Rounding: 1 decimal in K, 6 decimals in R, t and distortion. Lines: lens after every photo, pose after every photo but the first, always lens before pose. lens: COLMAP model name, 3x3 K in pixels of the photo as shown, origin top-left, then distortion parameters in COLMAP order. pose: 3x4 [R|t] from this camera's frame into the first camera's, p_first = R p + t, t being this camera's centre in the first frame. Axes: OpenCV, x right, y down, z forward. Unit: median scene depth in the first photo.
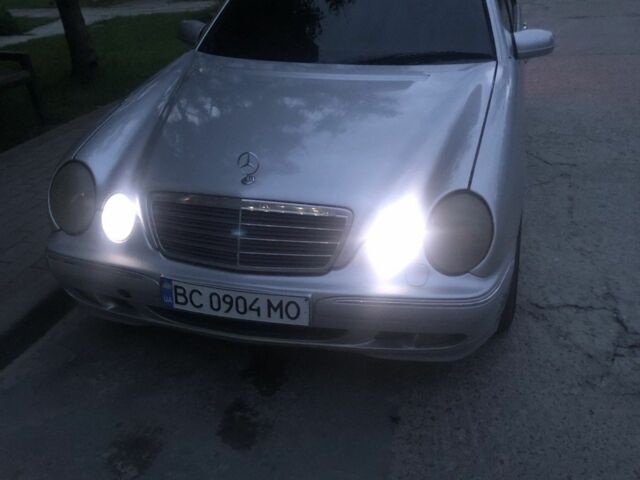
lens RADIAL K [[698.9, 0, 320.0], [0, 698.9, 240.0], [0, 0, 1]] dist [0.174218, -0.593853]
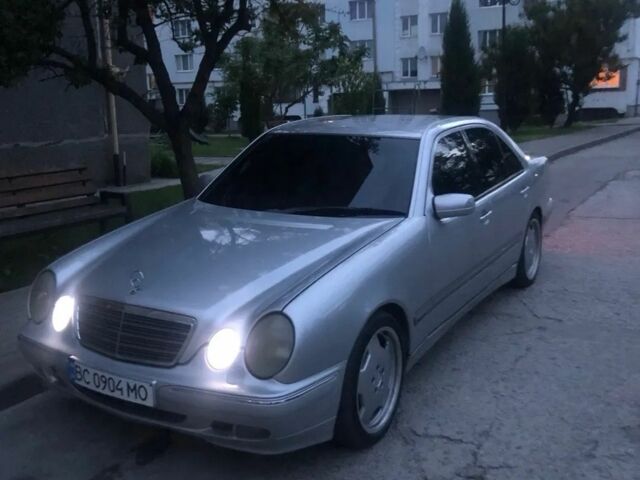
lens RADIAL K [[698.9, 0, 320.0], [0, 698.9, 240.0], [0, 0, 1]] dist [0.174218, -0.593853]
pose [[0.954320, 0.058144, -0.293074, 0.630311], [-0.116990, 0.975281, -0.187459, 0.030615], [0.274929, 0.213182, 0.937532, -0.197618]]
